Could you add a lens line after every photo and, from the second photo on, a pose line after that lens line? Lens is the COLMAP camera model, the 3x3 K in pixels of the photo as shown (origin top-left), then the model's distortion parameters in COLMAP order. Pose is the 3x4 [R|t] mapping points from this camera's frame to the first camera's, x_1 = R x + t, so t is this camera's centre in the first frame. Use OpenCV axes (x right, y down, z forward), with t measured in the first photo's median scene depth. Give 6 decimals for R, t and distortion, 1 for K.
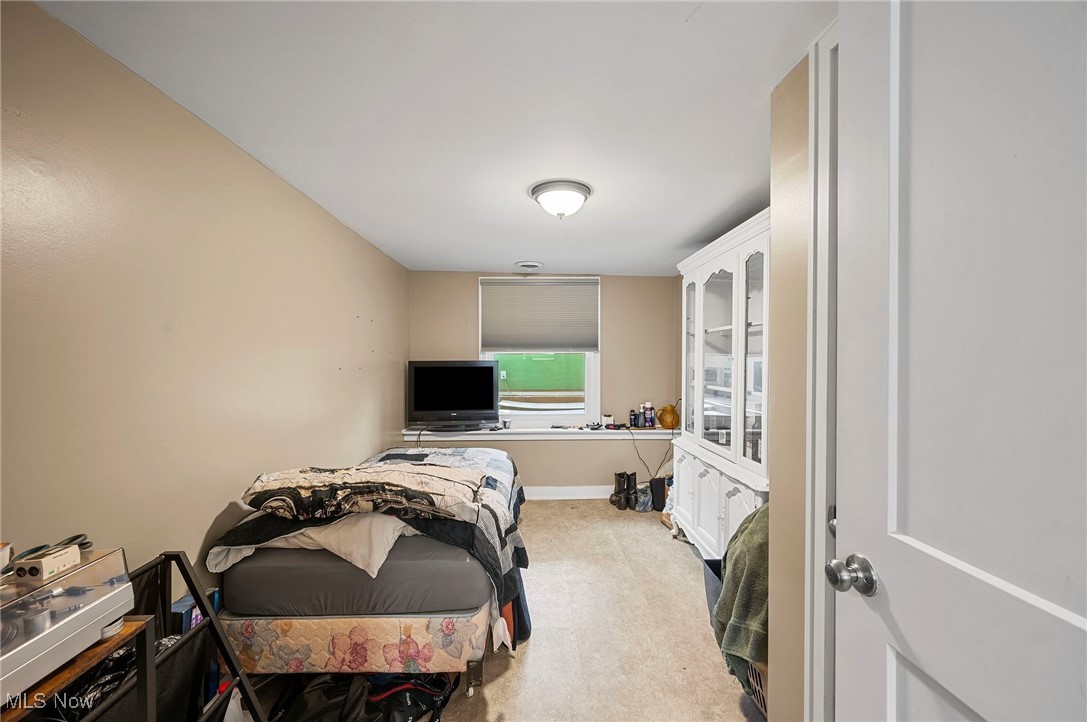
lens RADIAL K [[432.3, 0, 543.7], [0, 432.3, 360.6], [0, 0, 1]] dist [0.002677, 0.000012]
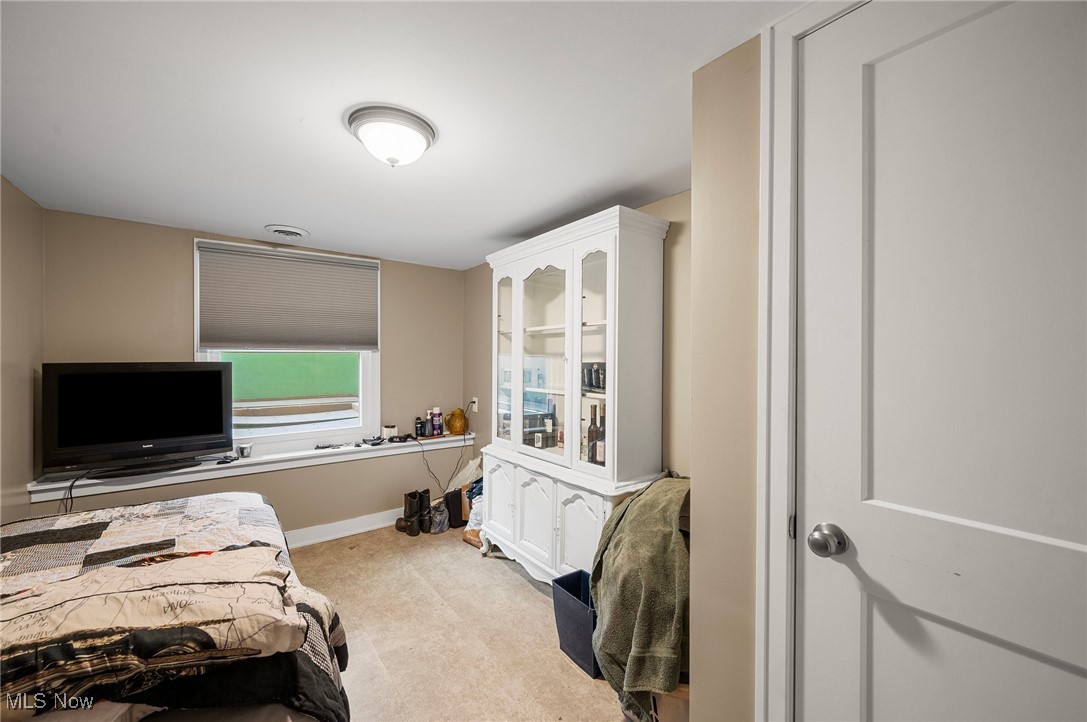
lens RADIAL K [[432.3, 0, 542.3], [0, 432.3, 359.5], [0, 0, 1]] dist [0.002677, 0.000012]
pose [[0.824368, -0.000601, 0.566054, -0.113487], [0.001505, 0.999998, -0.001130, -0.002670], [-0.566052, 0.001784, 0.824367, 0.181191]]
